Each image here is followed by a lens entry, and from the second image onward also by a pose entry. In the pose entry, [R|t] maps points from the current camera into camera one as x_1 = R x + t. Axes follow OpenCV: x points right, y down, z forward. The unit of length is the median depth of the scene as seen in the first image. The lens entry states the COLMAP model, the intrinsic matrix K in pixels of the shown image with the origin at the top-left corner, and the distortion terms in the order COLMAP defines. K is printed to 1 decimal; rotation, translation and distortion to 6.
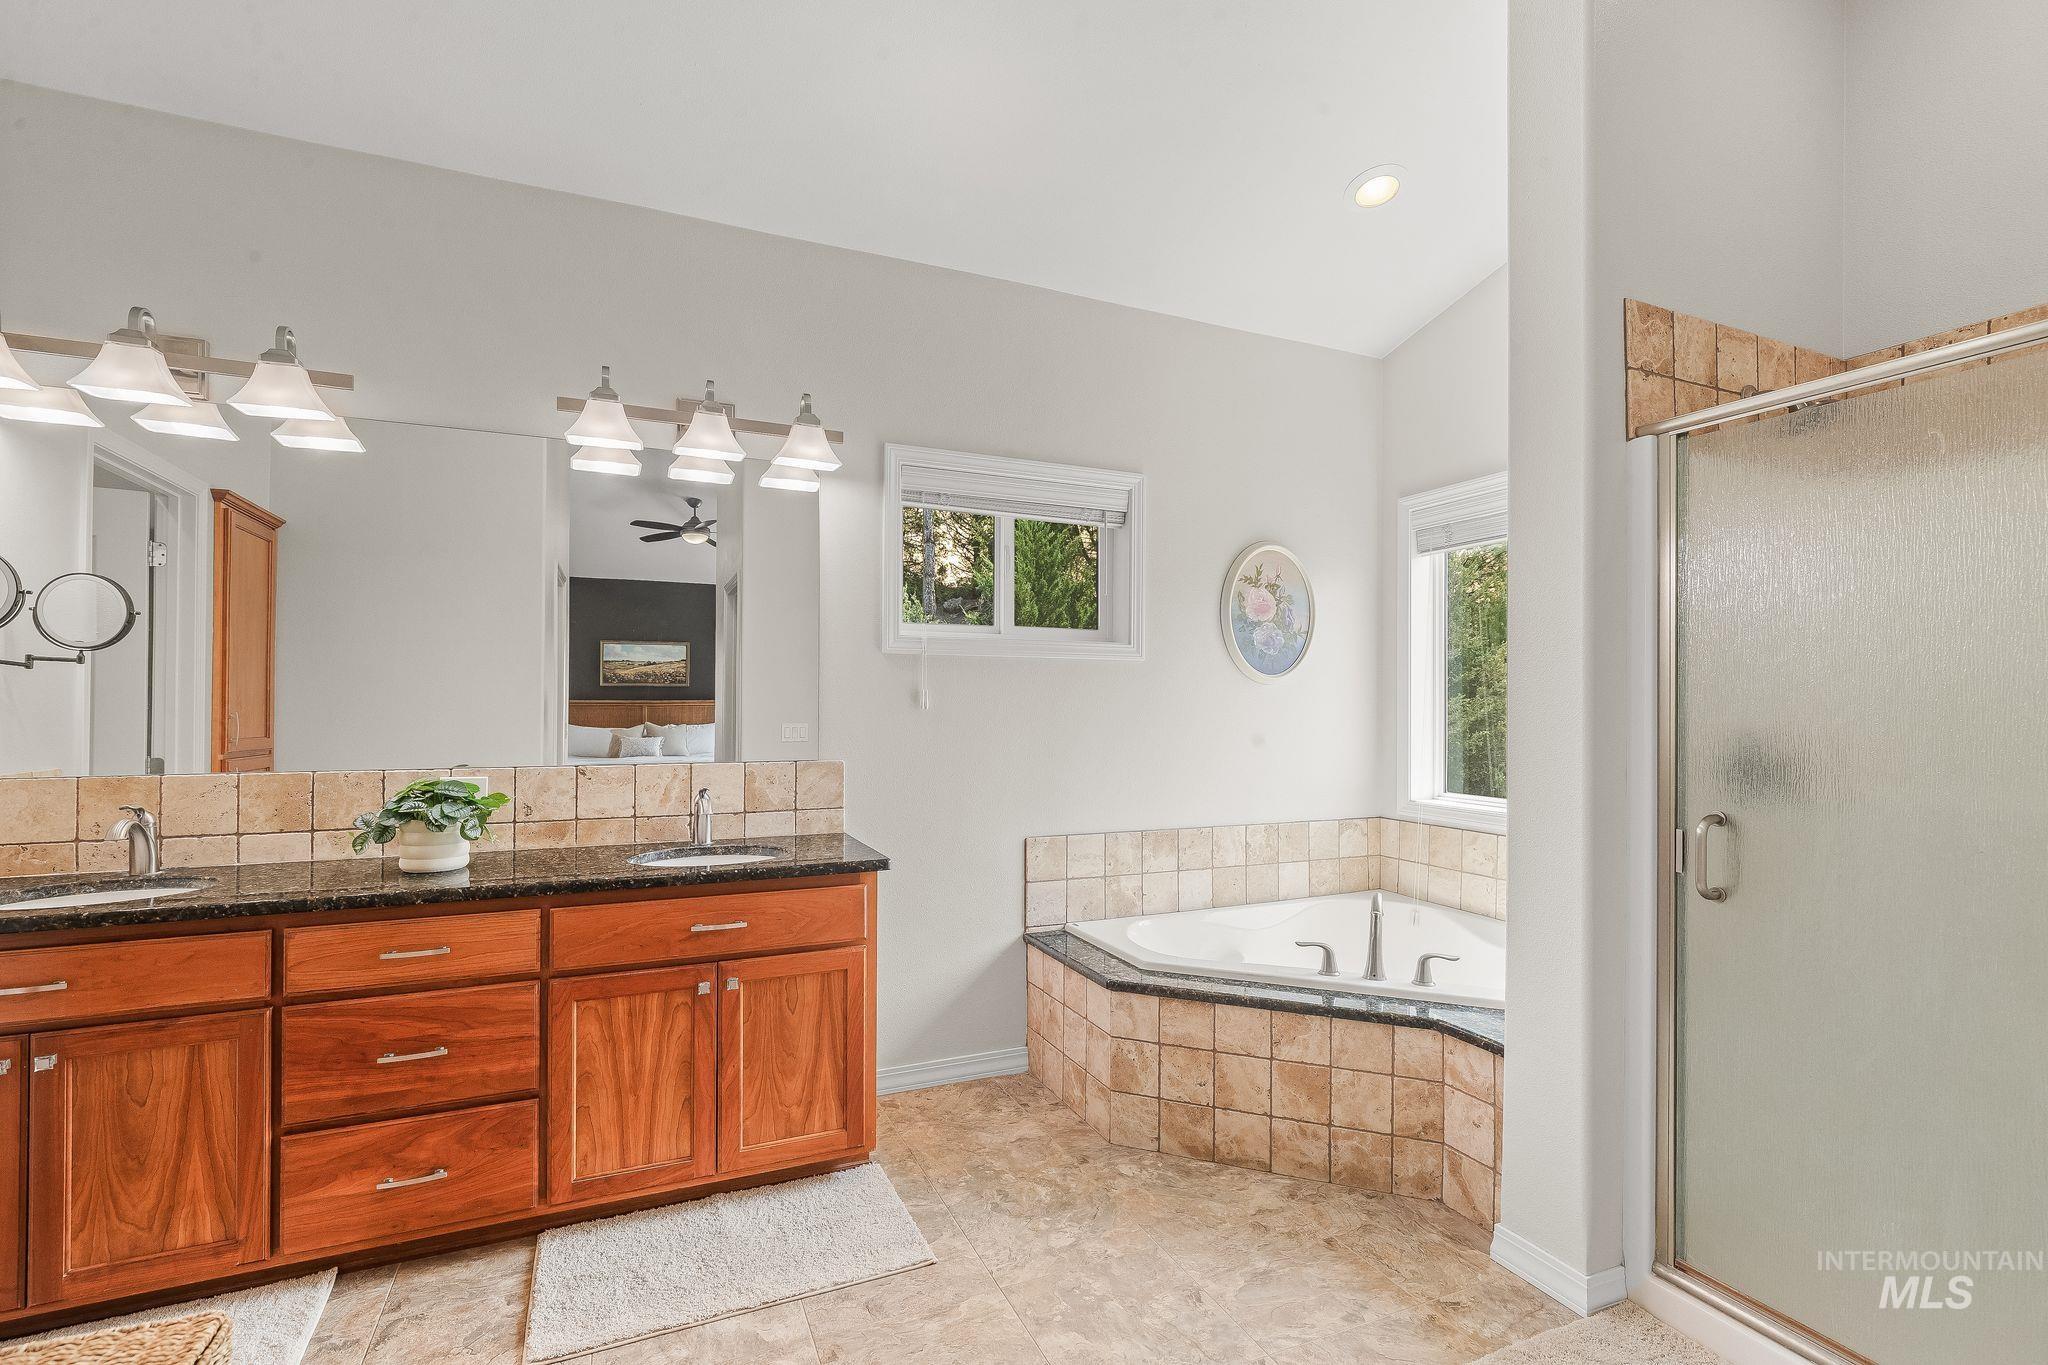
lens RADIAL K [[940.3, 0, 1024.0], [0, 940.3, 682.5], [0, 0, 1]] dist [0.001132, 0.000466]
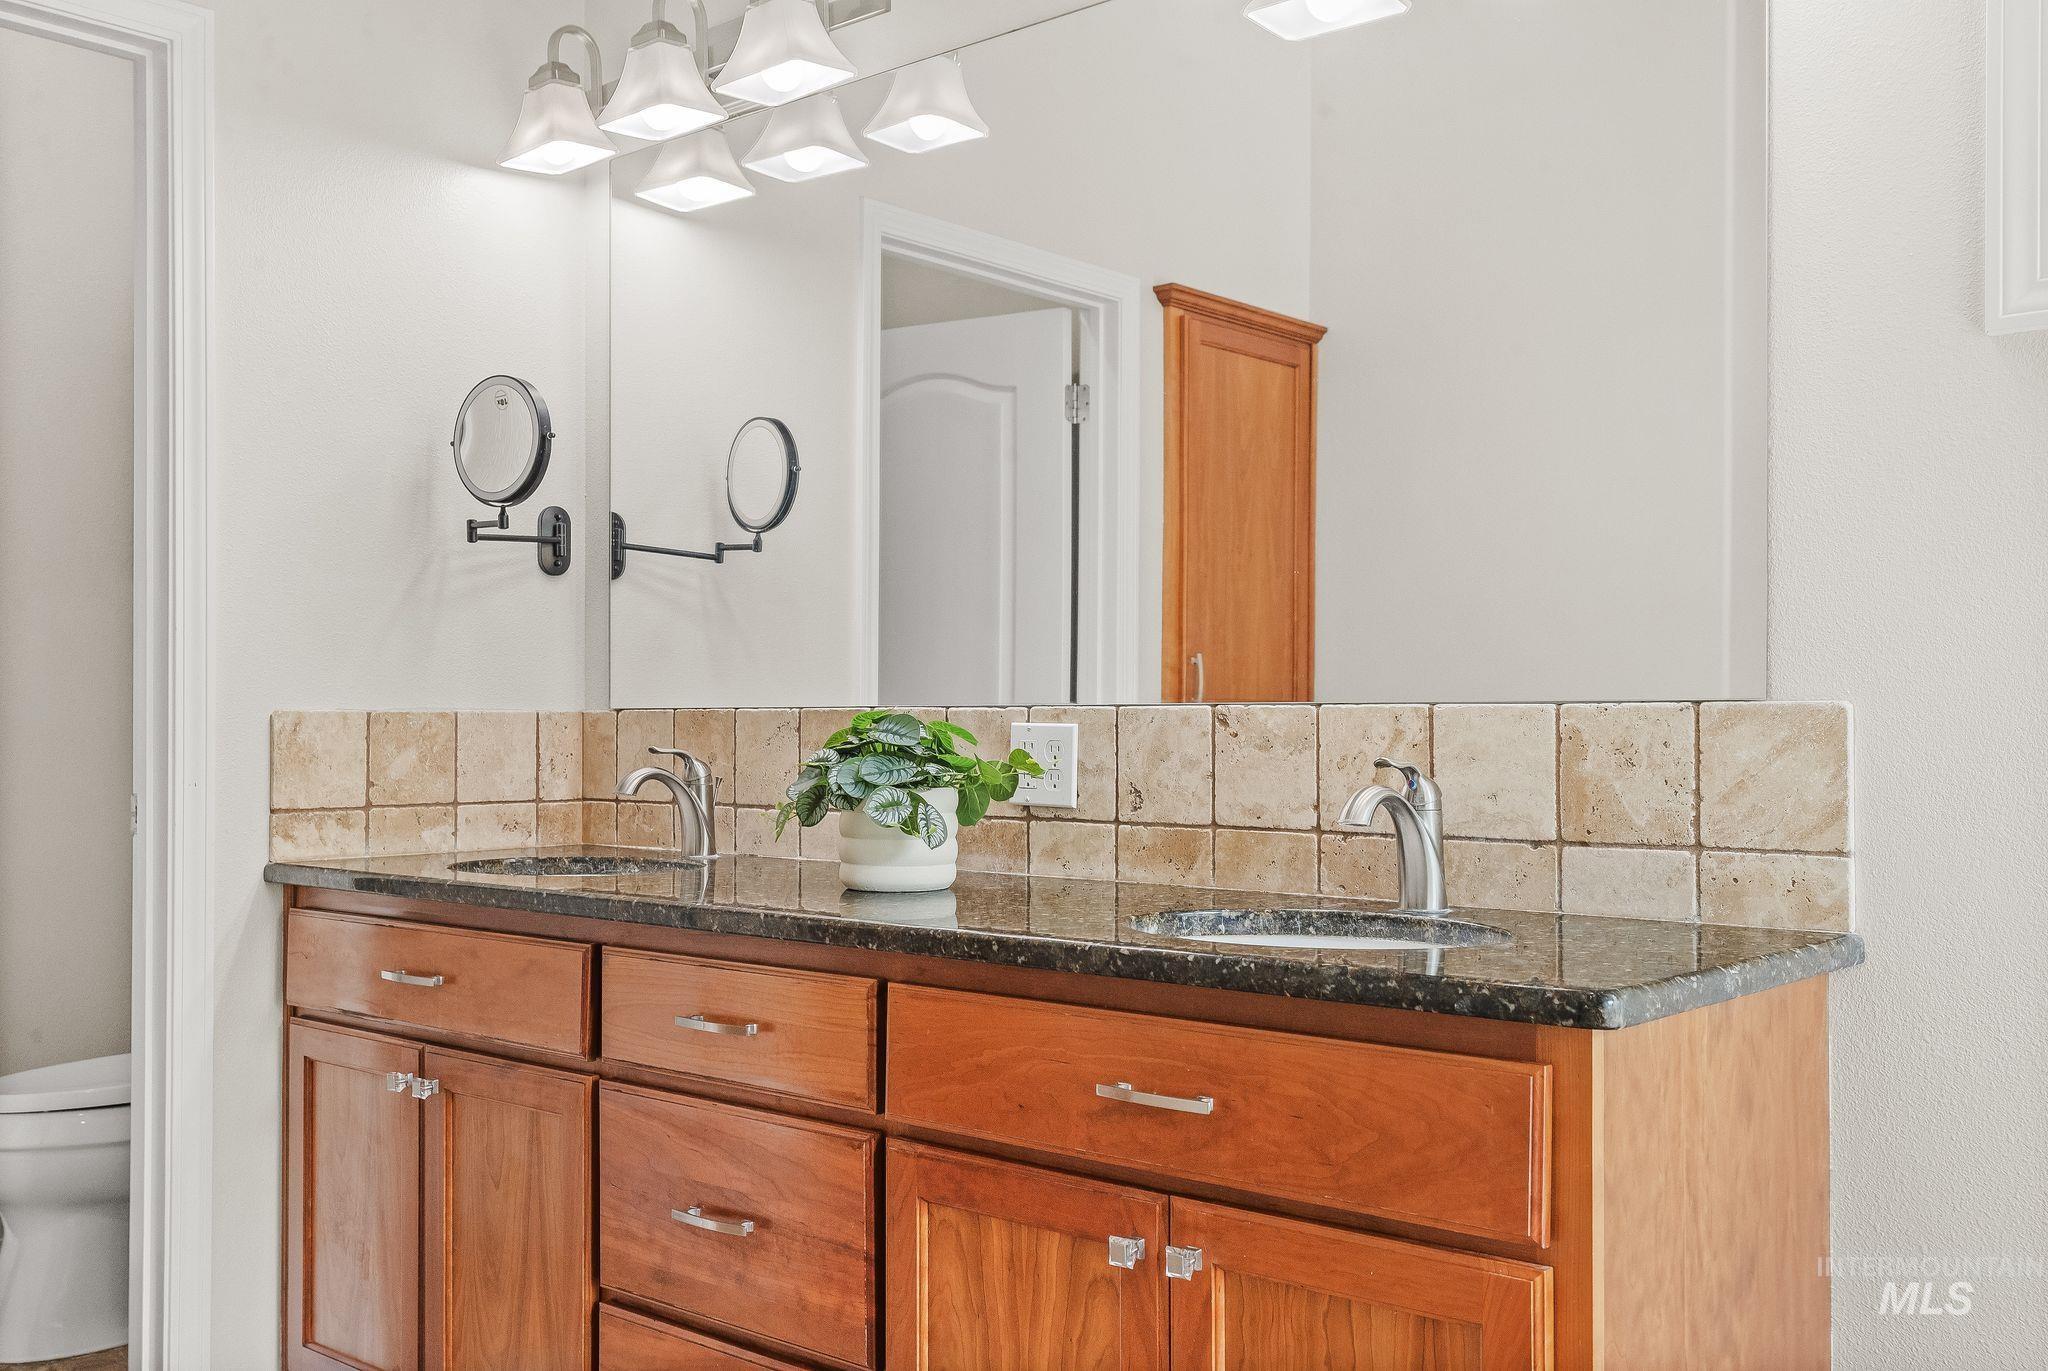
lens RADIAL K [[1907.1, 0, 1024.0], [0, 1907.1, 685.5], [0, 0, 1]] dist [0.020043, 0.009750]
pose [[0.425464, -0.018704, -0.904782, 0.337739], [0.021182, 0.999718, -0.010706, 0.100292], [0.904728, -0.014610, 0.425740, 0.620588]]
